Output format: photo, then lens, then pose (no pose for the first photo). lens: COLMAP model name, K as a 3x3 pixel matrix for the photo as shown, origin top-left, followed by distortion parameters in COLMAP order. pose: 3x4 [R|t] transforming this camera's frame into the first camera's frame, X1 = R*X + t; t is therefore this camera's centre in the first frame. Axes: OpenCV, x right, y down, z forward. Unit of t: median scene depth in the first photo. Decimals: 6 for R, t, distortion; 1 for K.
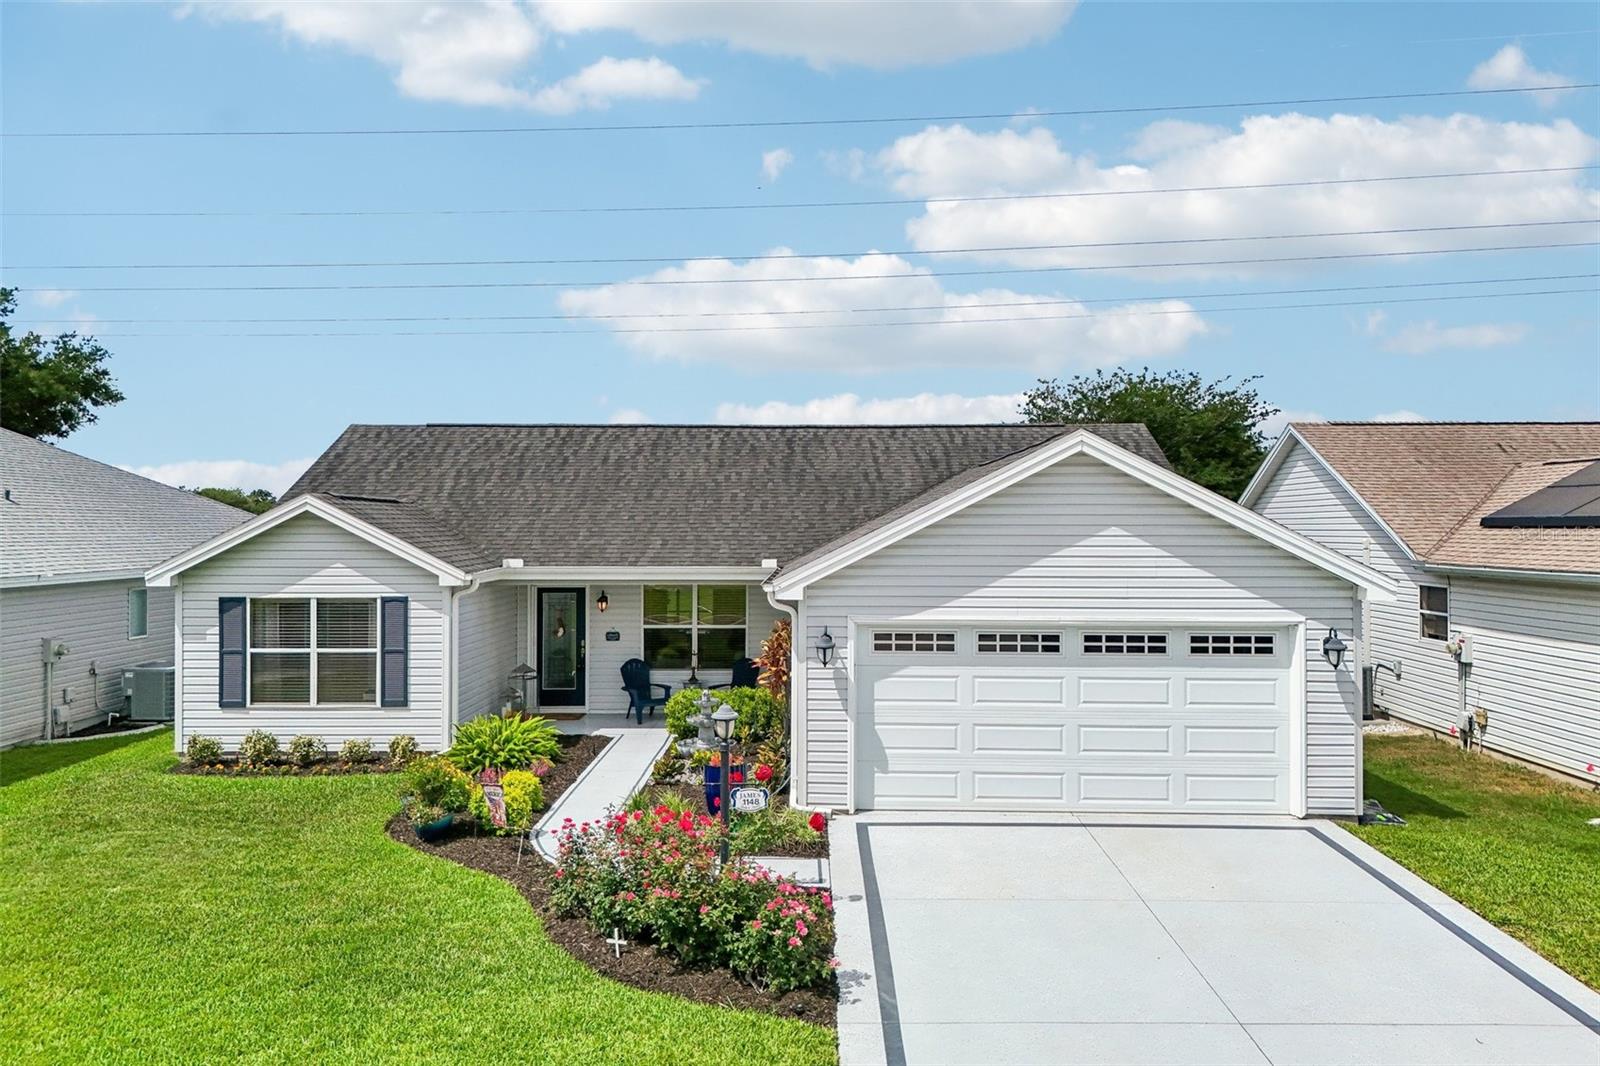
lens RADIAL K [[1178.1, 0, 802.2], [0, 1178.1, 520.5], [0, 0, 1]] dist [0.061817, -0.048440]
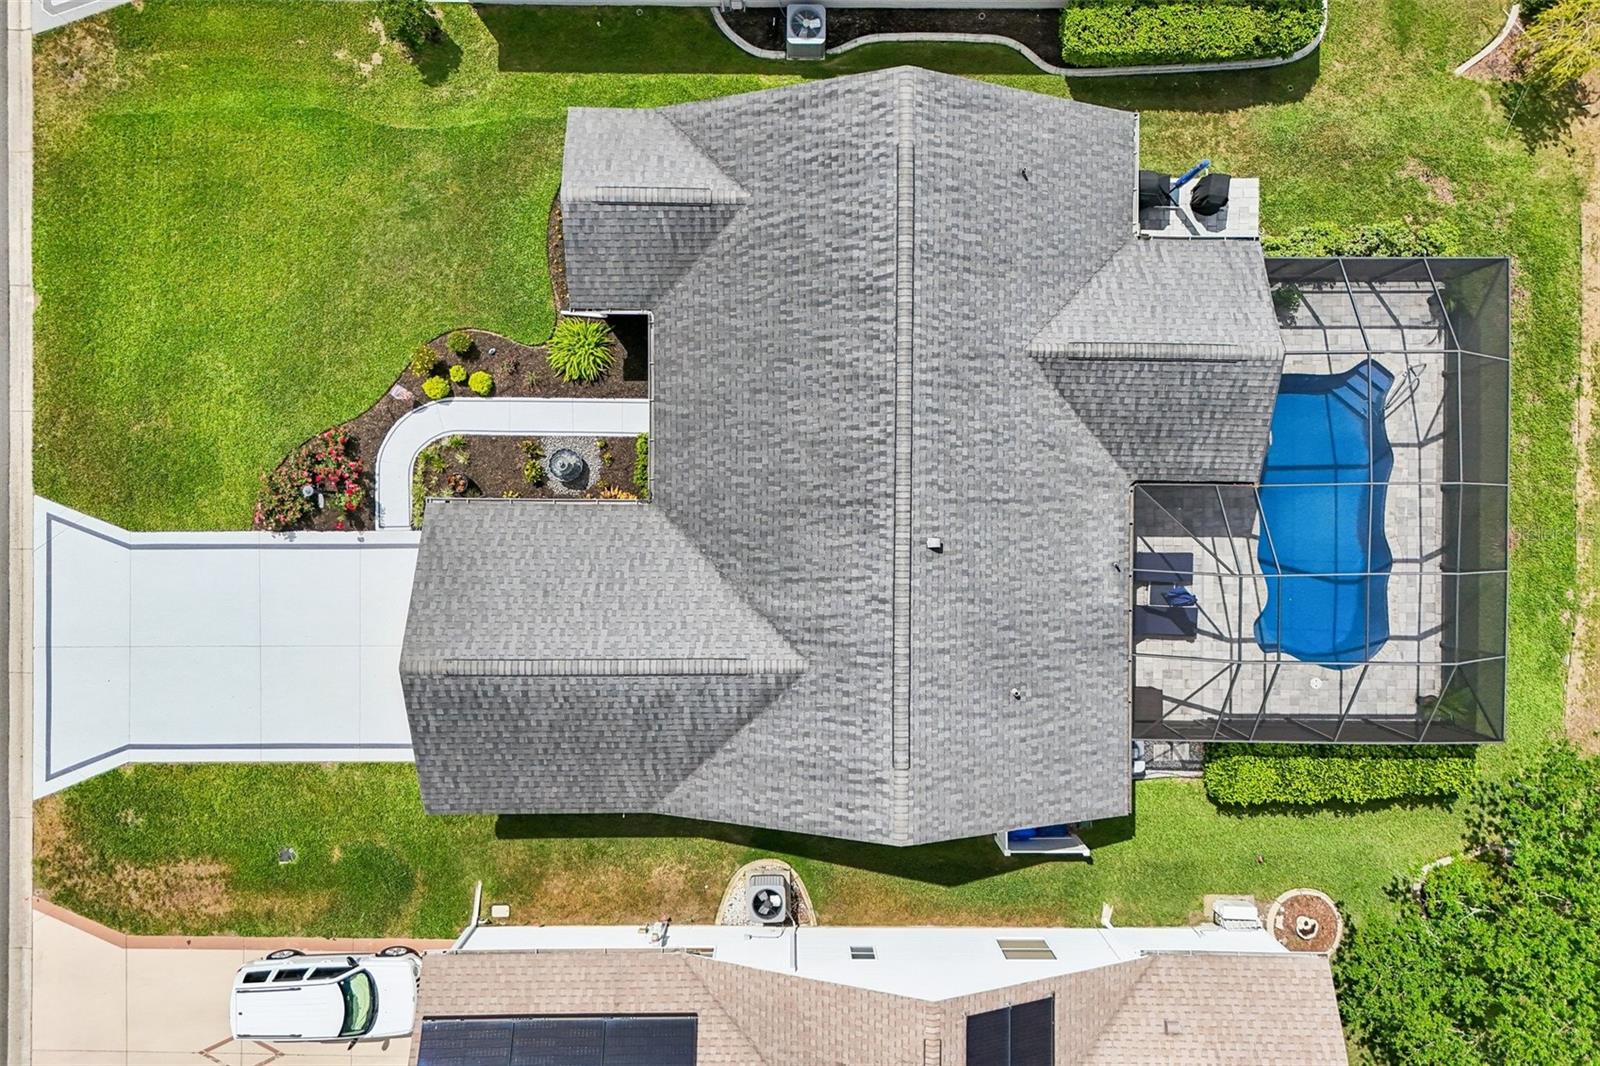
lens RADIAL K [[1178.1, 0, 804.3], [0, 1178.1, 531.5], [0, 0, 1]] dist [0.061817, -0.048440]
pose [[0.010661, 0.999897, 0.009586, 0.007039], [-0.006894, -0.009513, 0.999931, -1.545270], [0.999919, -0.010727, 0.006792, 1.284224]]
